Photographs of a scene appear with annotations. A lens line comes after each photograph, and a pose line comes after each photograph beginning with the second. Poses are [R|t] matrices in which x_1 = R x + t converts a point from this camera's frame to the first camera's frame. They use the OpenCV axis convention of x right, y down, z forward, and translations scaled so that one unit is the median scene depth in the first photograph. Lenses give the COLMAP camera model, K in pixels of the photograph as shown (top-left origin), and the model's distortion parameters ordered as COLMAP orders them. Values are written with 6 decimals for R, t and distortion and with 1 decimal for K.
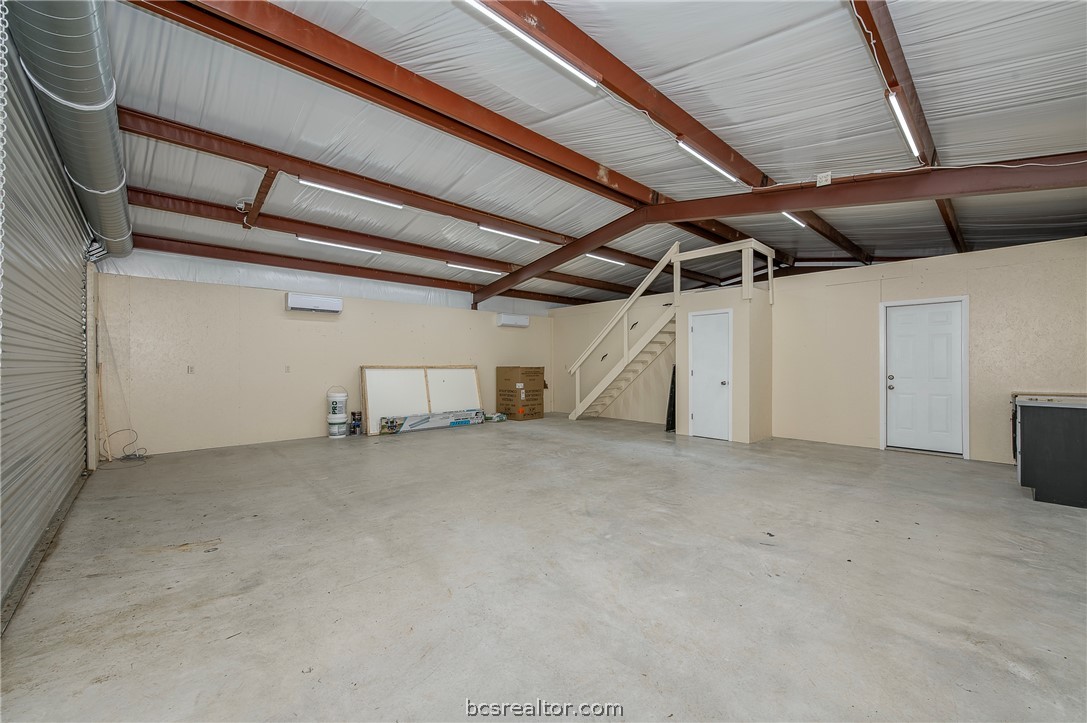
lens RADIAL K [[437.4, 0, 543.5], [0, 437.4, 364.8], [0, 0, 1]] dist [0.001265, 0.000119]
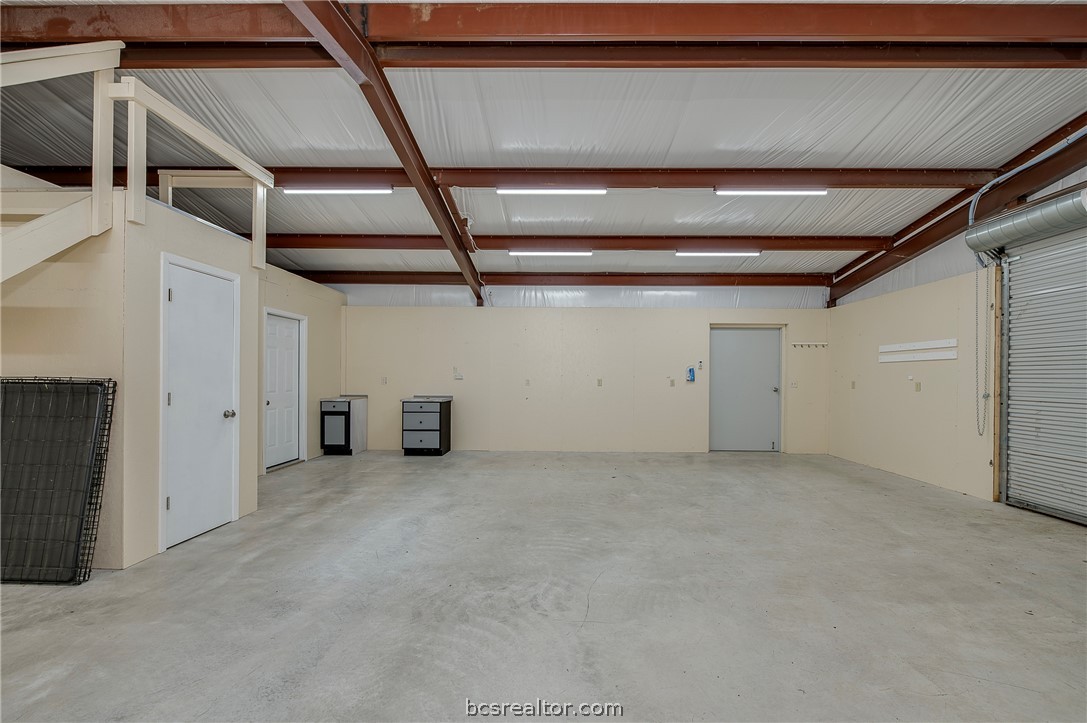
lens RADIAL K [[437.4, 0, 548.3], [0, 437.4, 371.0], [0, 0, 1]] dist [0.001265, 0.000119]
pose [[-0.715863, 0.003186, 0.698233, -0.391508], [-0.004314, 0.999950, -0.008985, -0.014395], [-0.698227, -0.009445, -0.715814, 1.853066]]
